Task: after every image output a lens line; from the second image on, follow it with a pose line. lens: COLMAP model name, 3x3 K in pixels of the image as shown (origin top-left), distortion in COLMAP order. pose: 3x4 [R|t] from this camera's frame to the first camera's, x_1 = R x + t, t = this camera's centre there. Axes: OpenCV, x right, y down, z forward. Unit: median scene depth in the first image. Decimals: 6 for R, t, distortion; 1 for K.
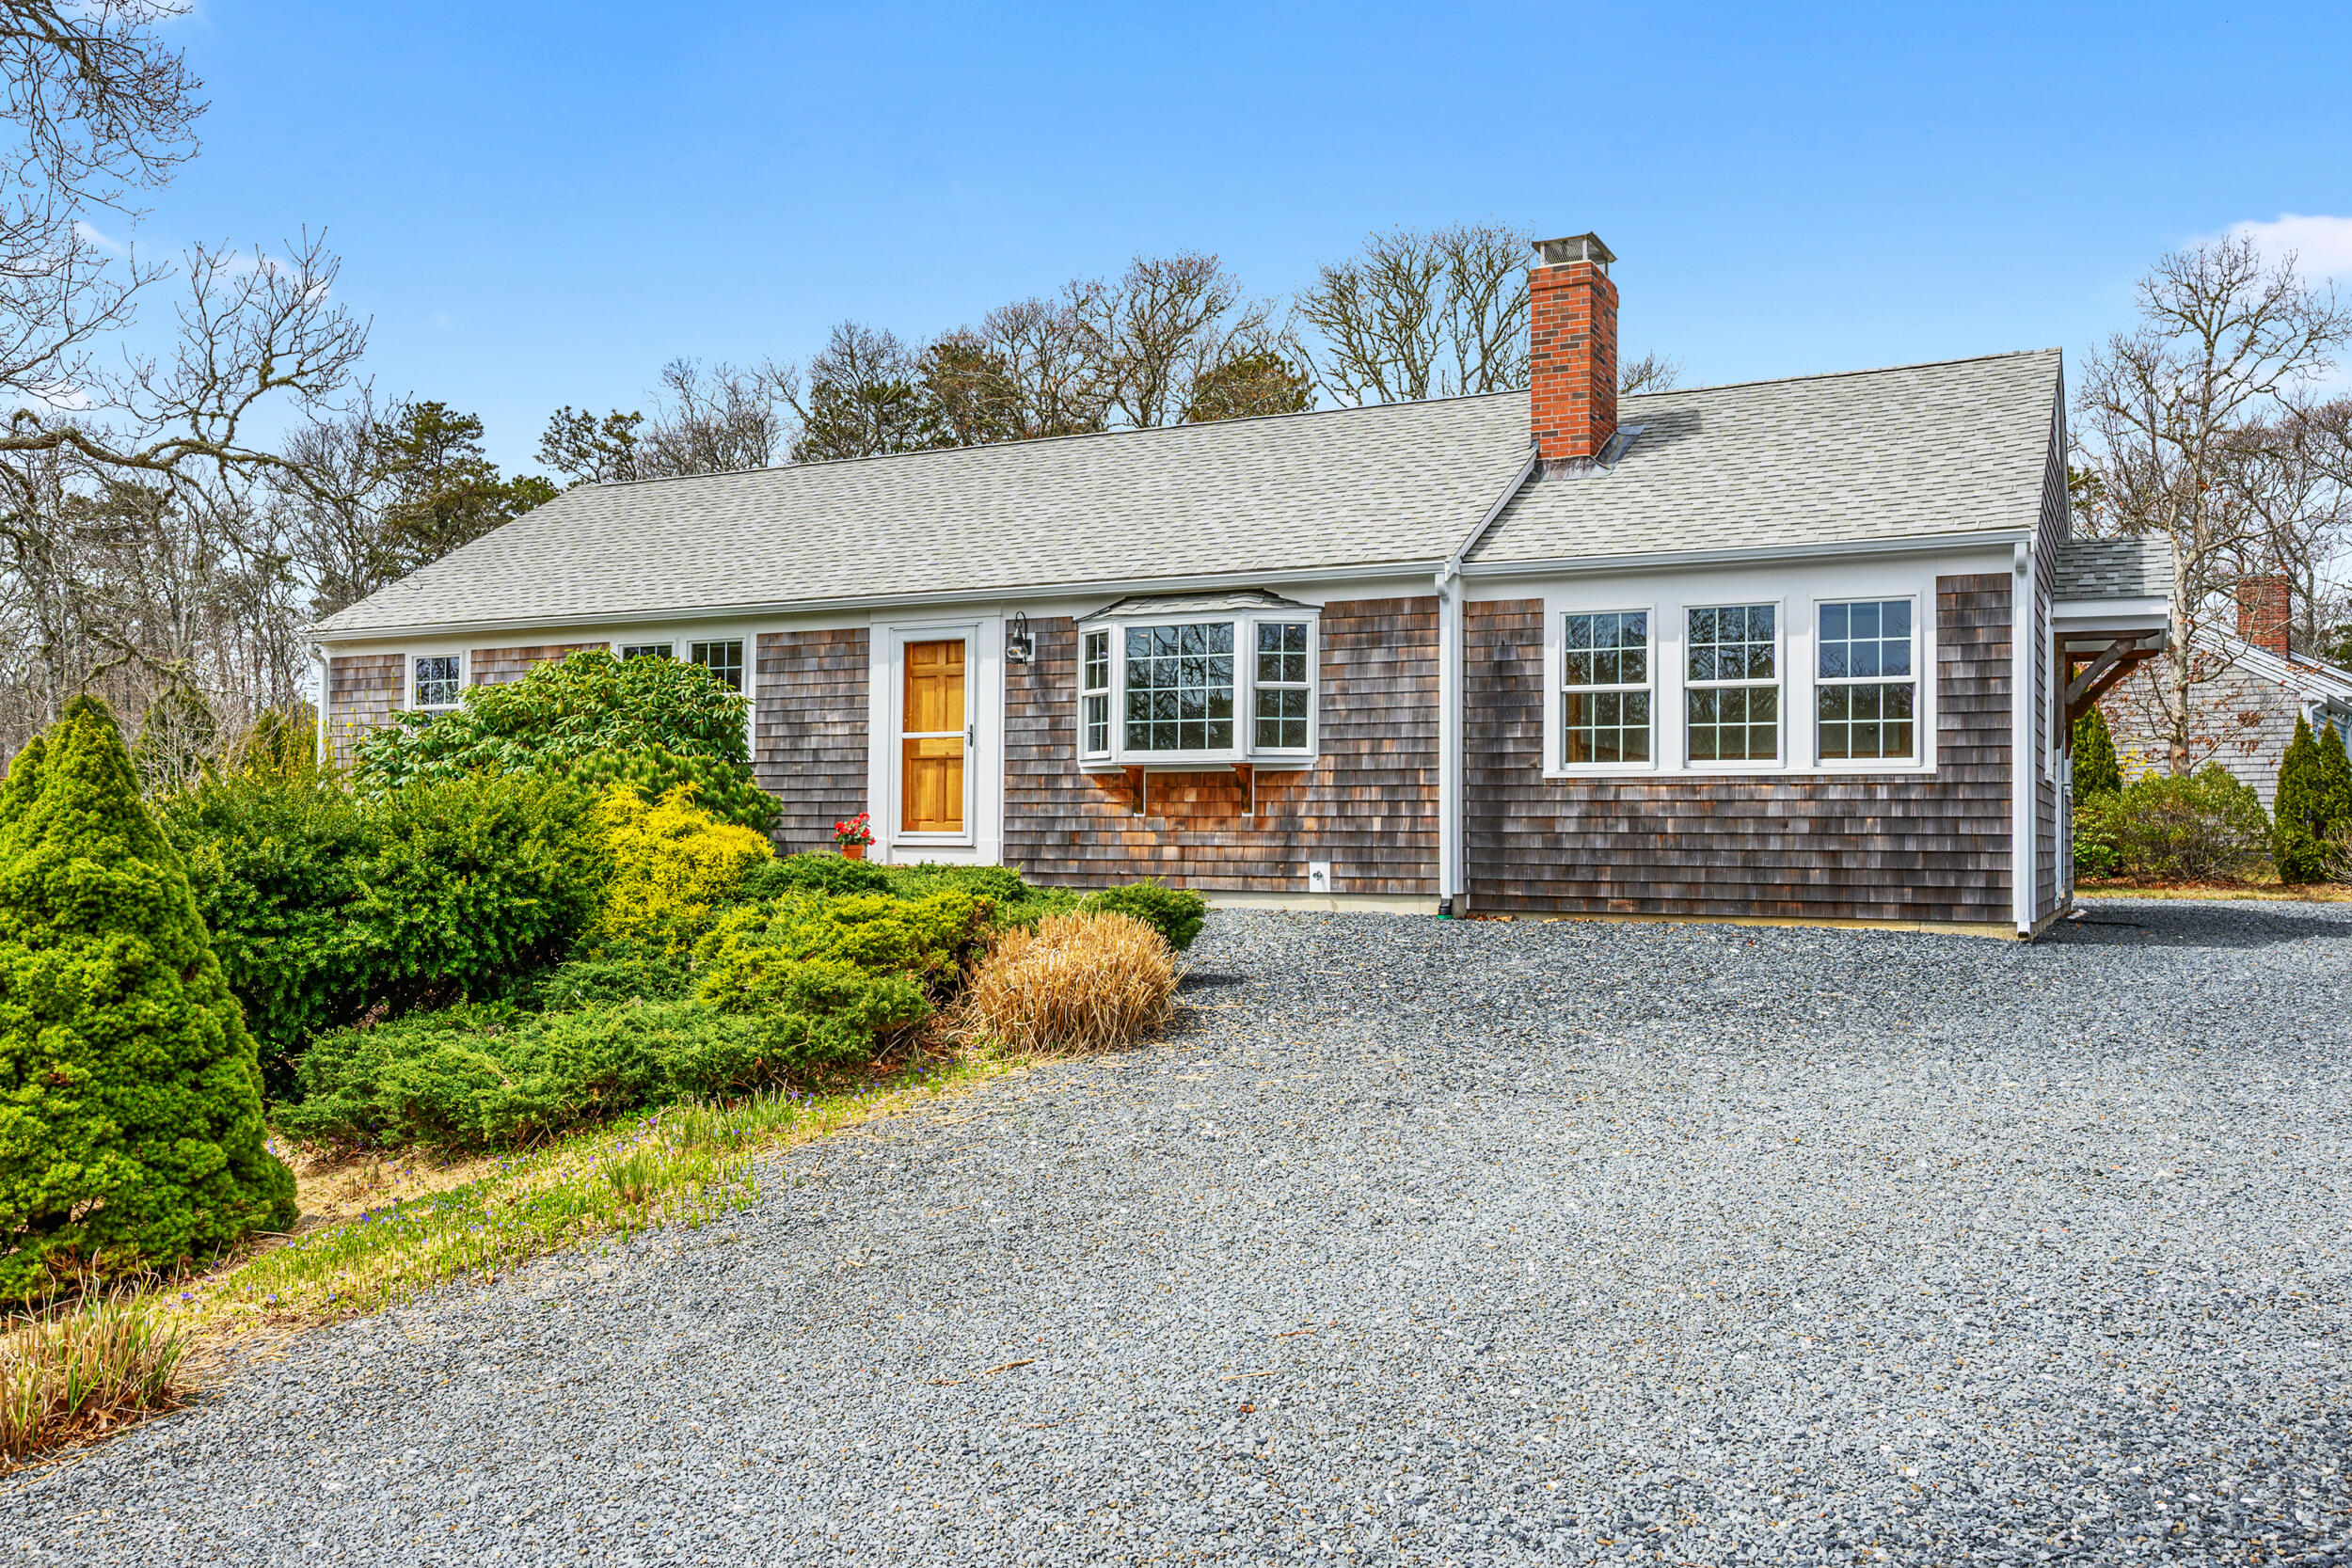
lens RADIAL K [[1899.7, 0, 1171.4], [0, 1899.7, 800.6], [0, 0, 1]] dist [-0.005912, -0.004579]
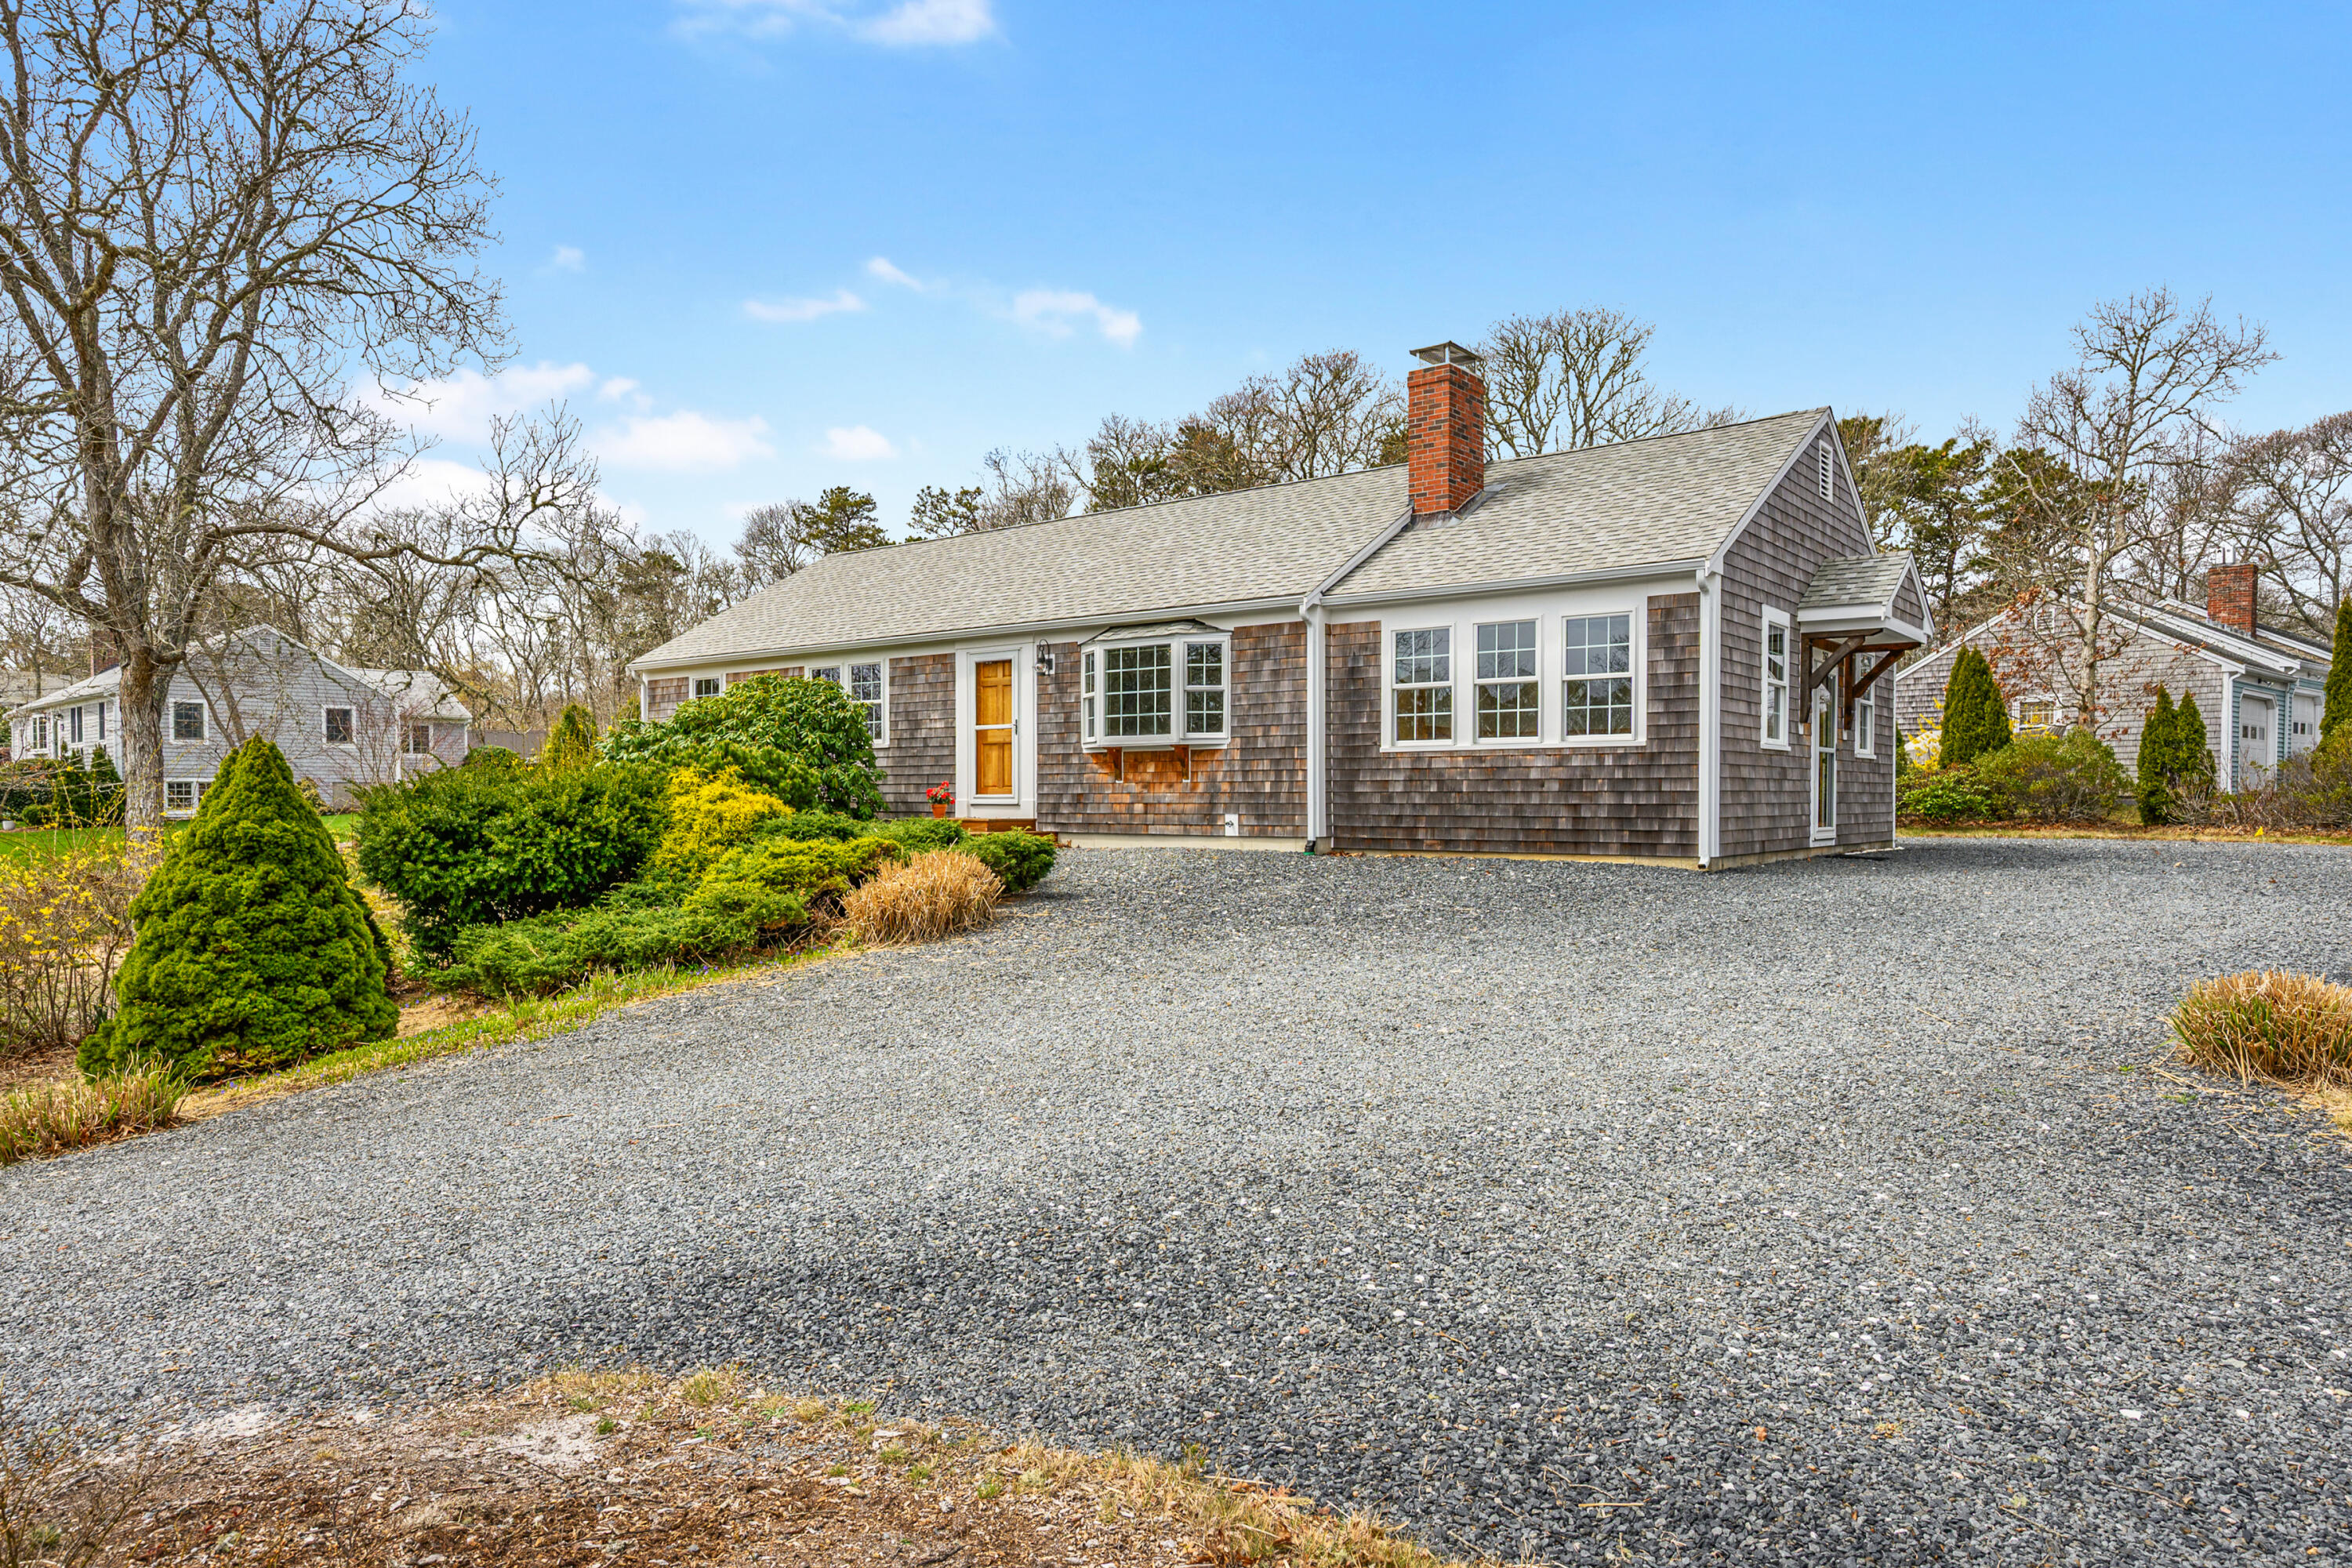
lens RADIAL K [[1443.1, 0, 1160.5], [0, 1443.1, 827.6], [0, 0, 1]] dist [-0.002849, 0.000837]
pose [[0.981118, -0.004500, -0.193360, 0.231168], [0.012927, 0.999020, 0.042341, -0.003495], [0.192980, -0.044042, 0.980214, -0.052189]]
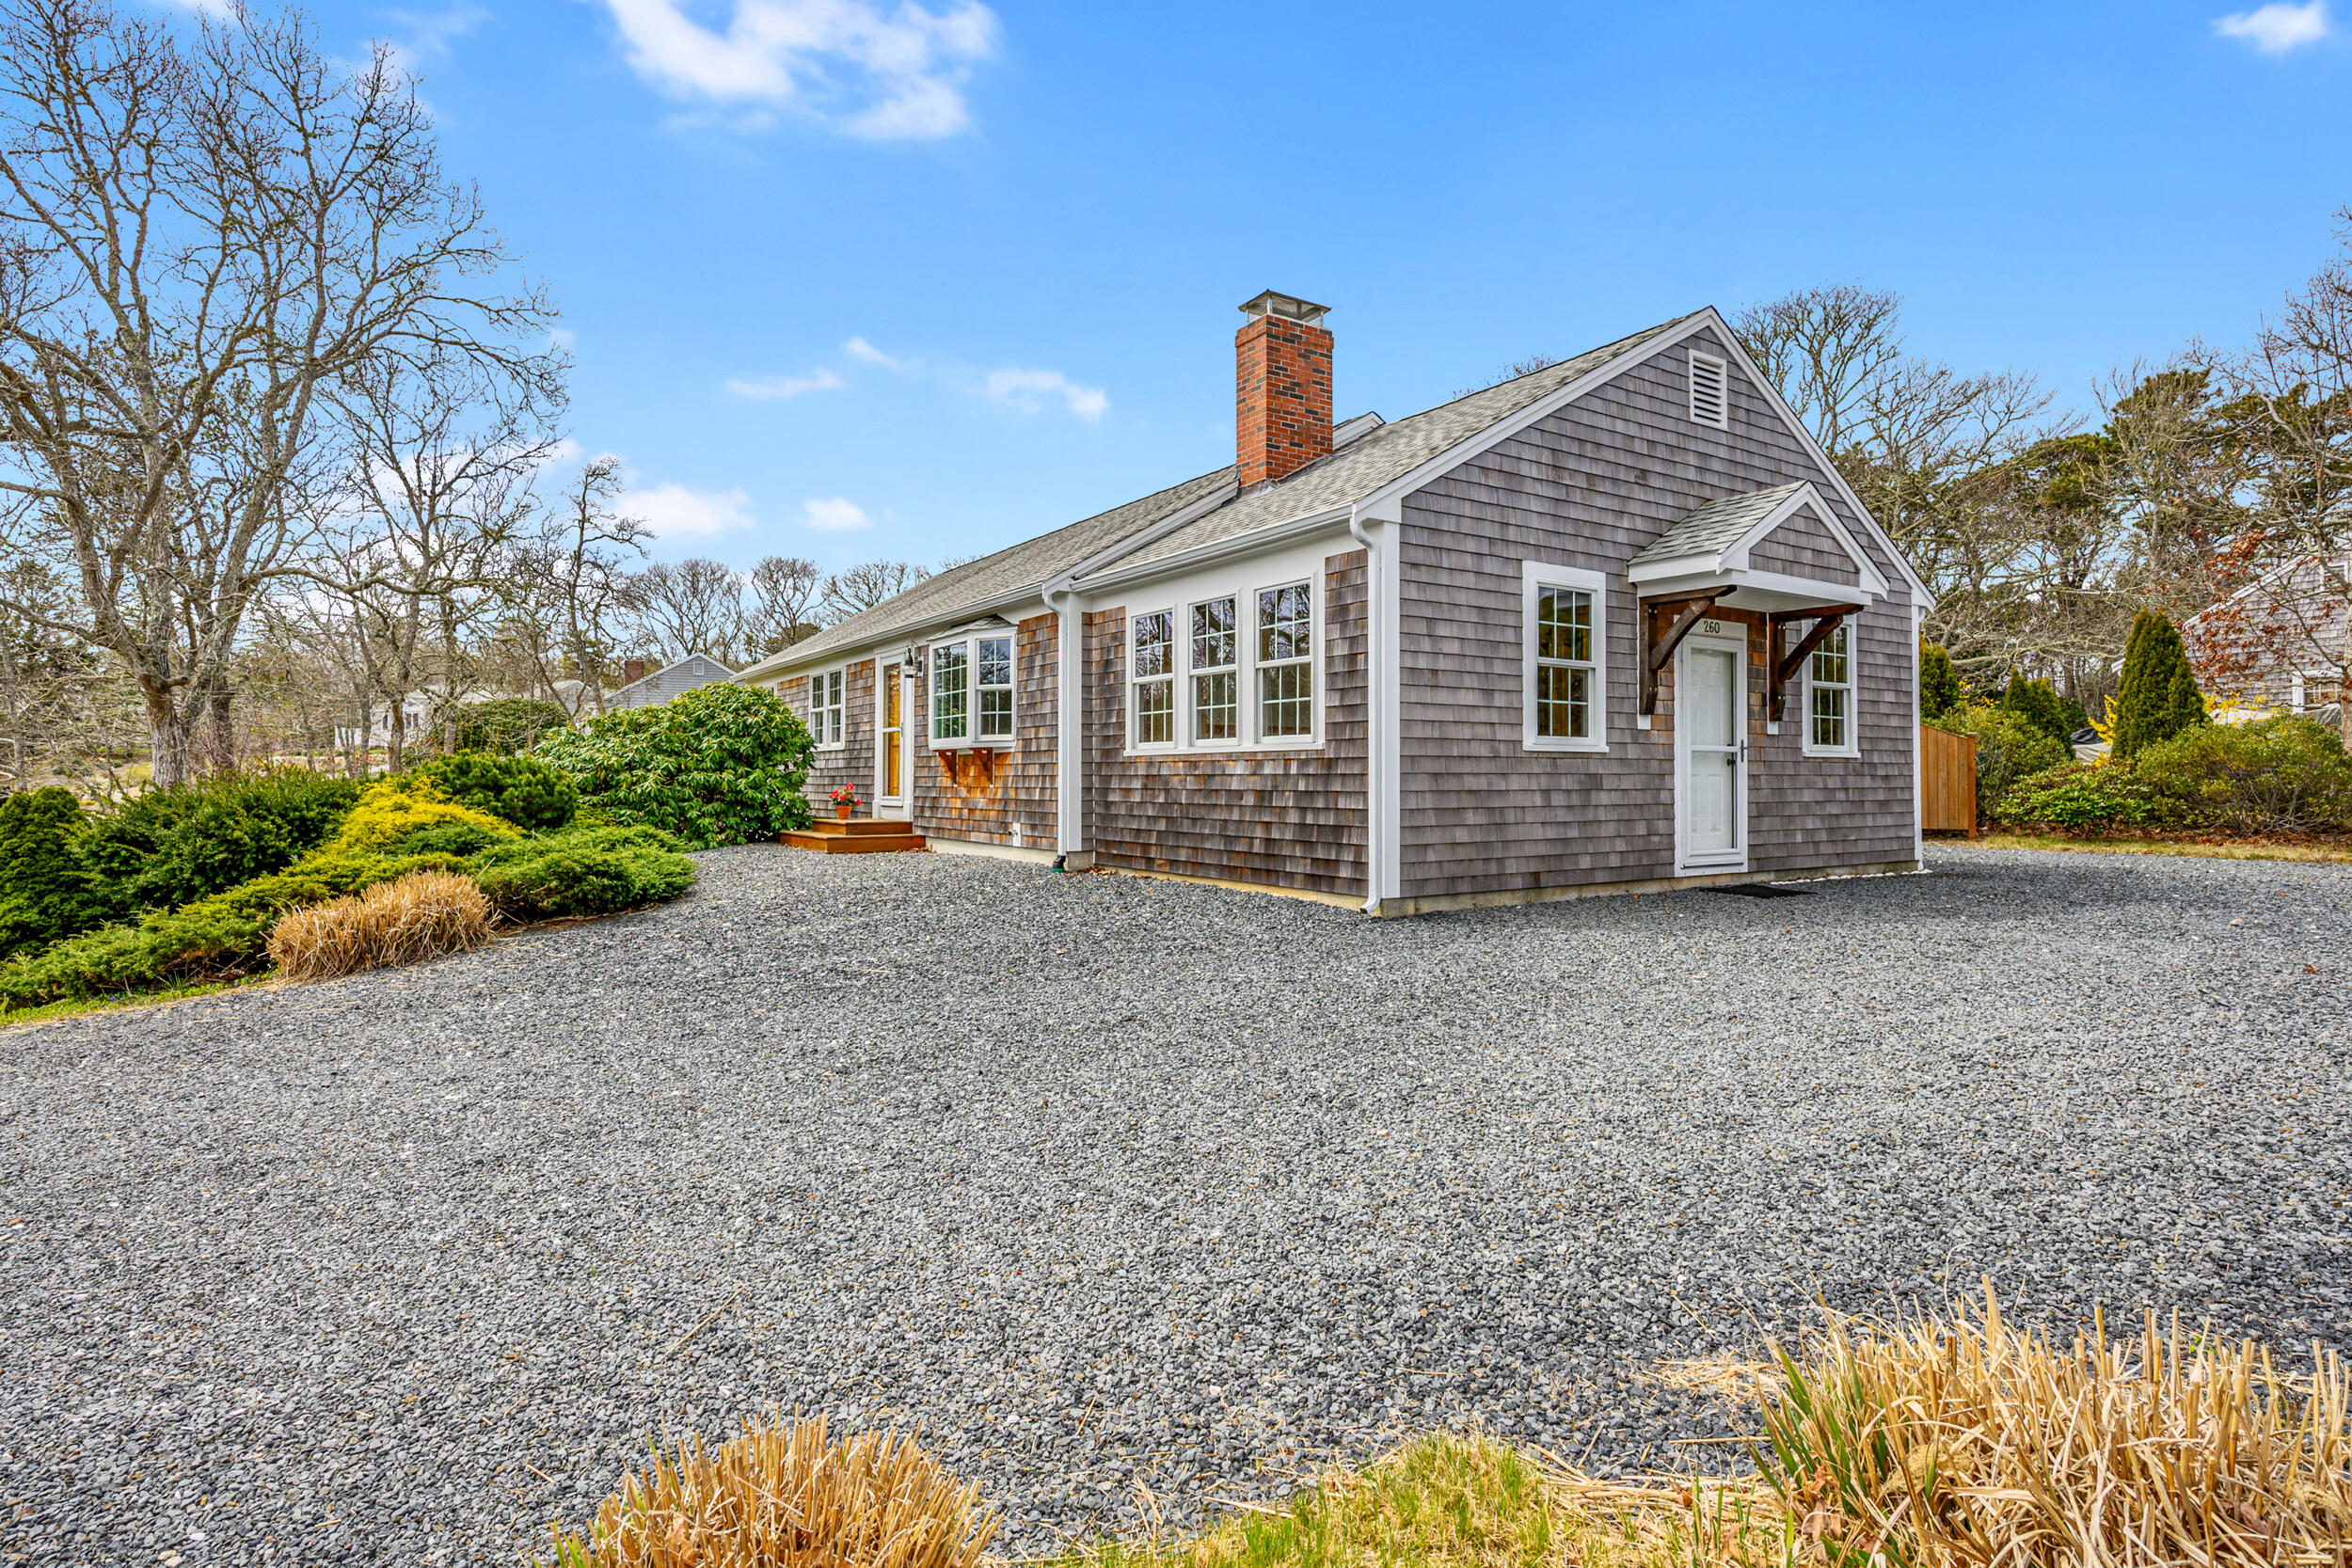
lens RADIAL K [[1184.8, 0, 1180.4], [0, 1184.8, 763.6], [0, 0, 1]] dist [0.002484, 0.000618]
pose [[0.871551, -0.014208, -0.490098, 0.568468], [0.018849, 0.999812, 0.004535, -0.009466], [0.489942, -0.013190, 0.871655, 0.350498]]
